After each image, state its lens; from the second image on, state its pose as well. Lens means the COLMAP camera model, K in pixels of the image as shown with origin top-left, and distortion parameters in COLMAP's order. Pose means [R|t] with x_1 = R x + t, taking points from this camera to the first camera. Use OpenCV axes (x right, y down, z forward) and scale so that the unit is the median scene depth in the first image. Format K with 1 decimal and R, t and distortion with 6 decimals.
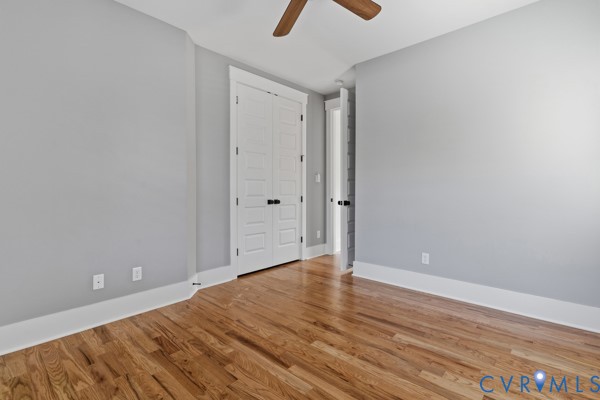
lens RADIAL K [[285.4, 0, 300.0], [0, 285.4, 200.0], [0, 0, 1]] dist [0.001122, -0.000049]
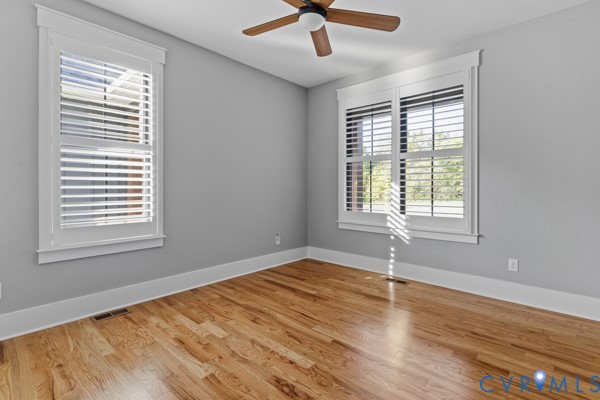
lens RADIAL K [[285.4, 0, 300.0], [0, 285.4, 200.0], [0, 0, 1]] dist [0.001122, -0.000049]
pose [[-0.999998, 0.001750, 0.000057, 0.090665], [0.001749, 0.997158, 0.075314, -0.071121], [0.000075, 0.075314, -0.997160, 2.026901]]
